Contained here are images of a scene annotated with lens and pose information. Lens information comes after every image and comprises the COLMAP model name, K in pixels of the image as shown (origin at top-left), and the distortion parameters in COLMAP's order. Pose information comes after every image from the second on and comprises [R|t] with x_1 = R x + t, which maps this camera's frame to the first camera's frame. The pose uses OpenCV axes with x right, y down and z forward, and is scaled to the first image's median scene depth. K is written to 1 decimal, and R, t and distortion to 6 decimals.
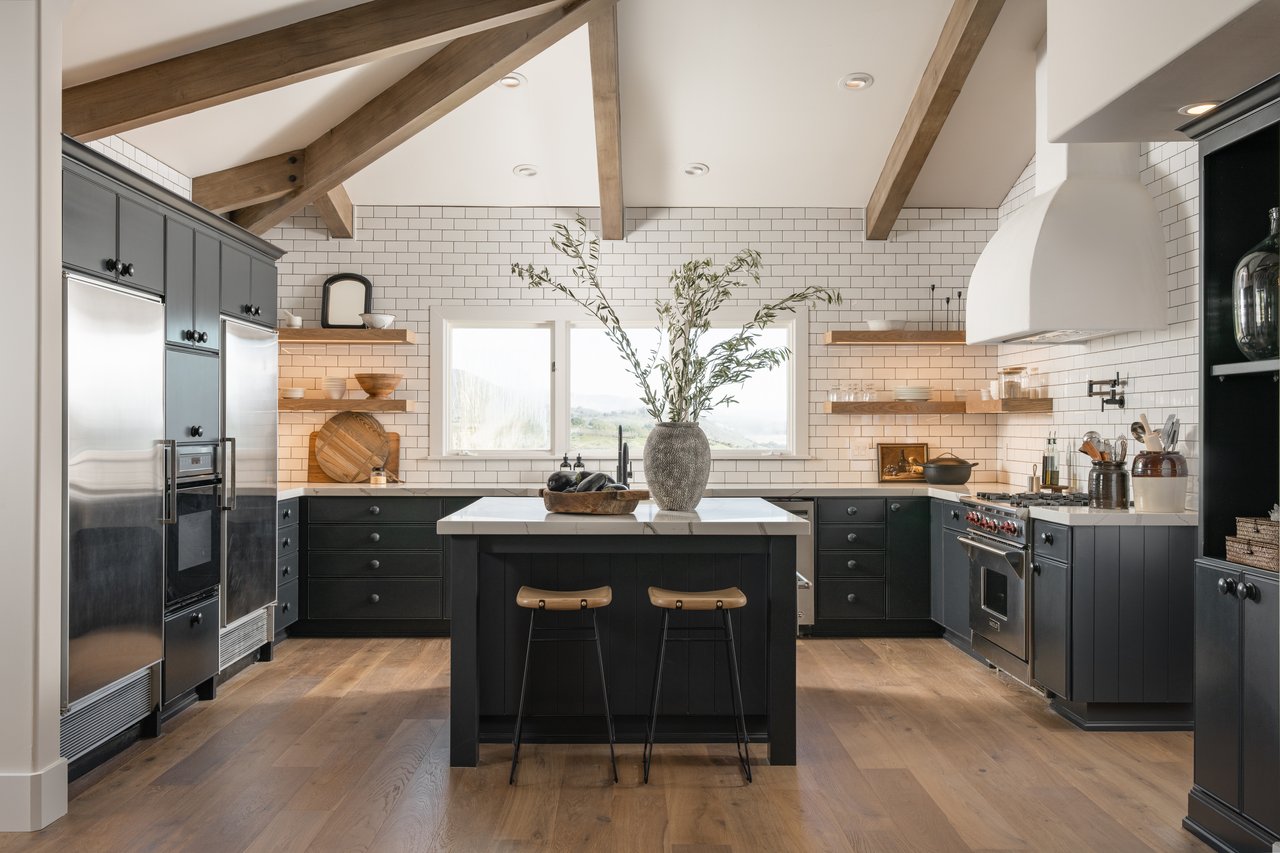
lens RADIAL K [[1190.2, 0, 639.7], [0, 1190.2, 424.7], [0, 0, 1]] dist [0.011721, 0.000000]
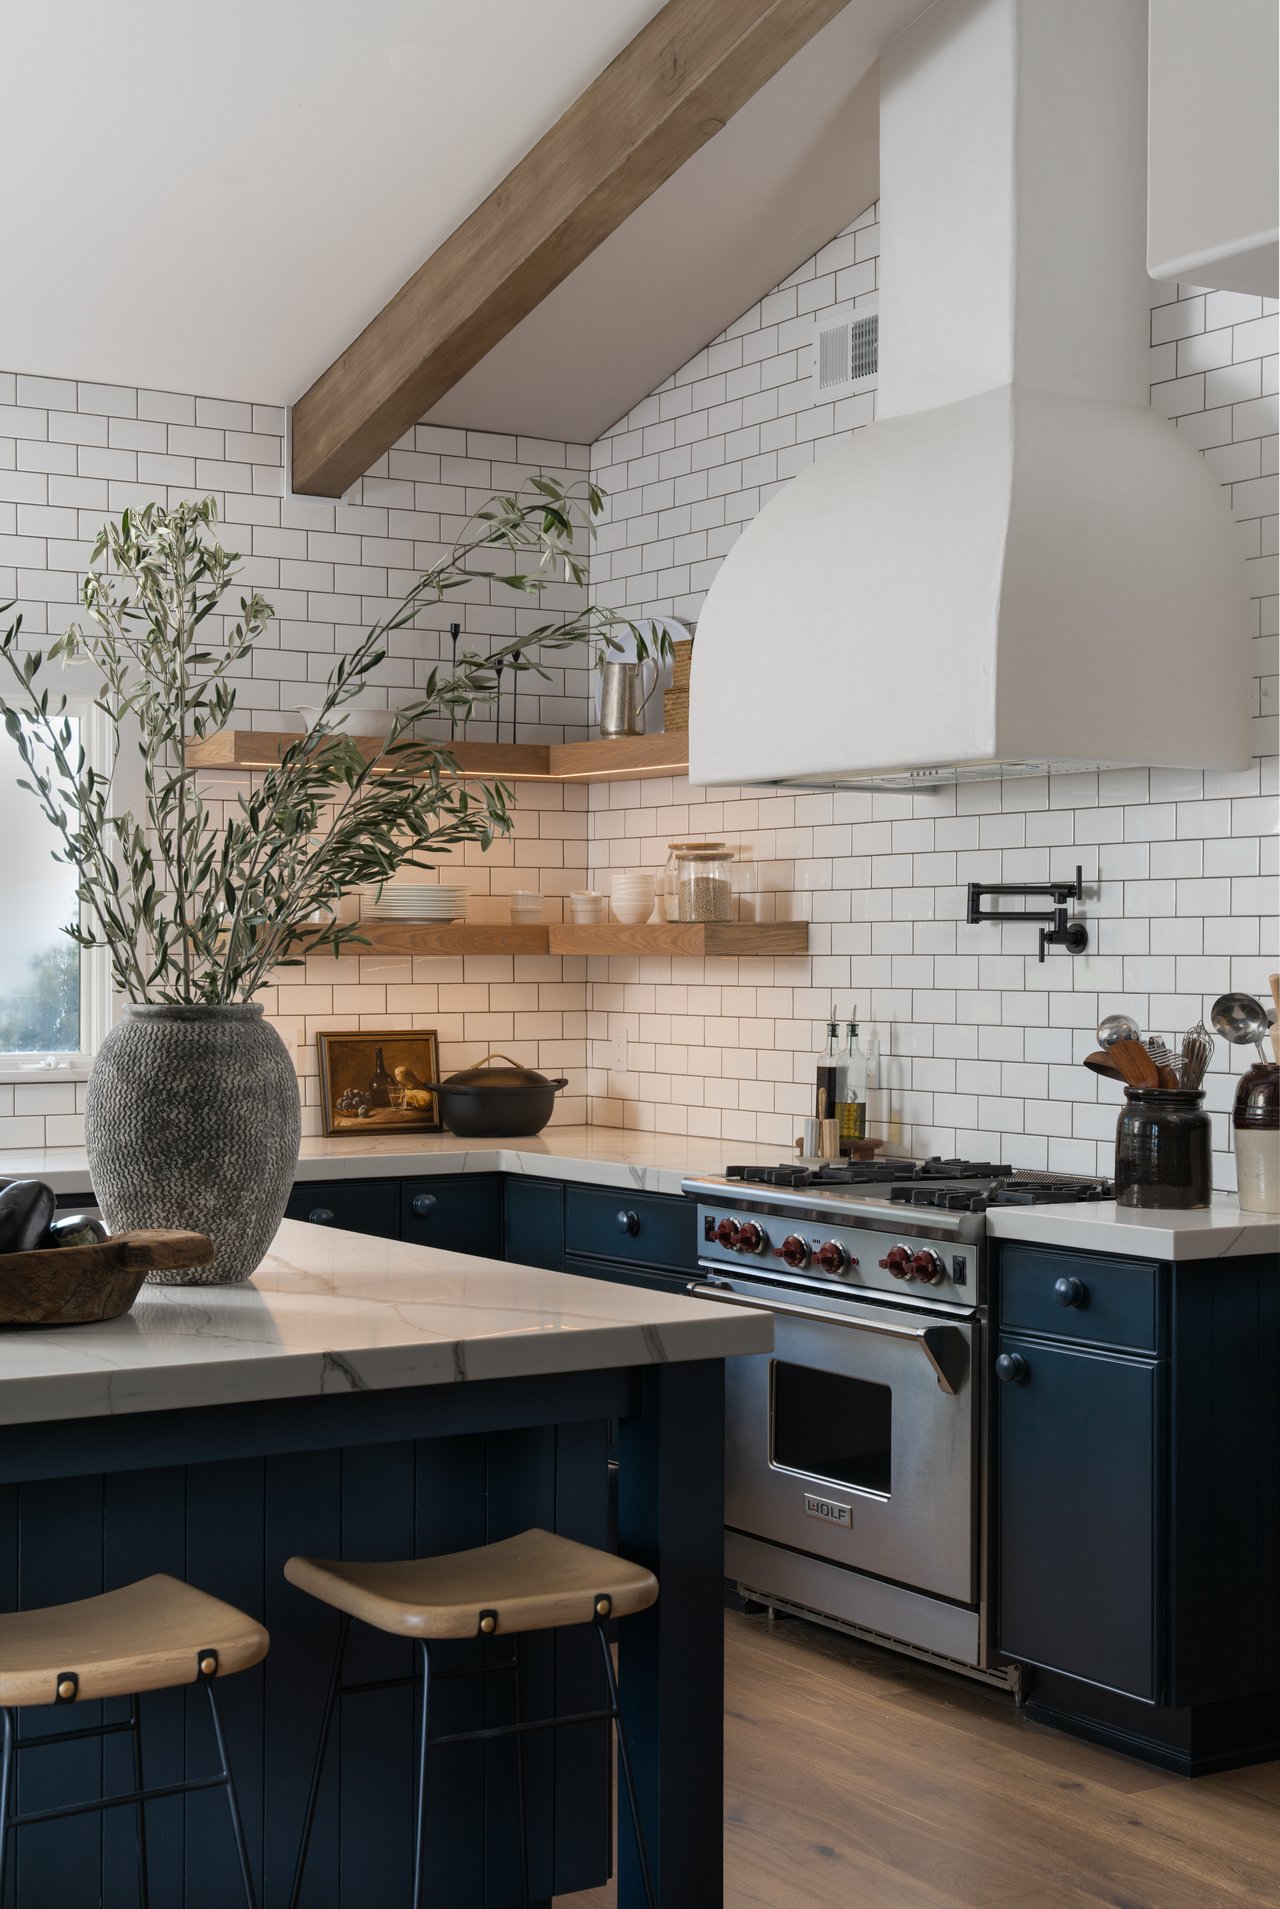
lens RADIAL K [[2694.9, 0, 640.0], [0, 2694.9, 956.7], [0, 0, 1]] dist [0.017745, 0.000000]
pose [[0.853165, 0.000277, 0.521641, -0.211875], [-0.002455, 0.999991, 0.003485, -0.015511], [-0.521635, -0.004254, 0.853158, 0.282470]]
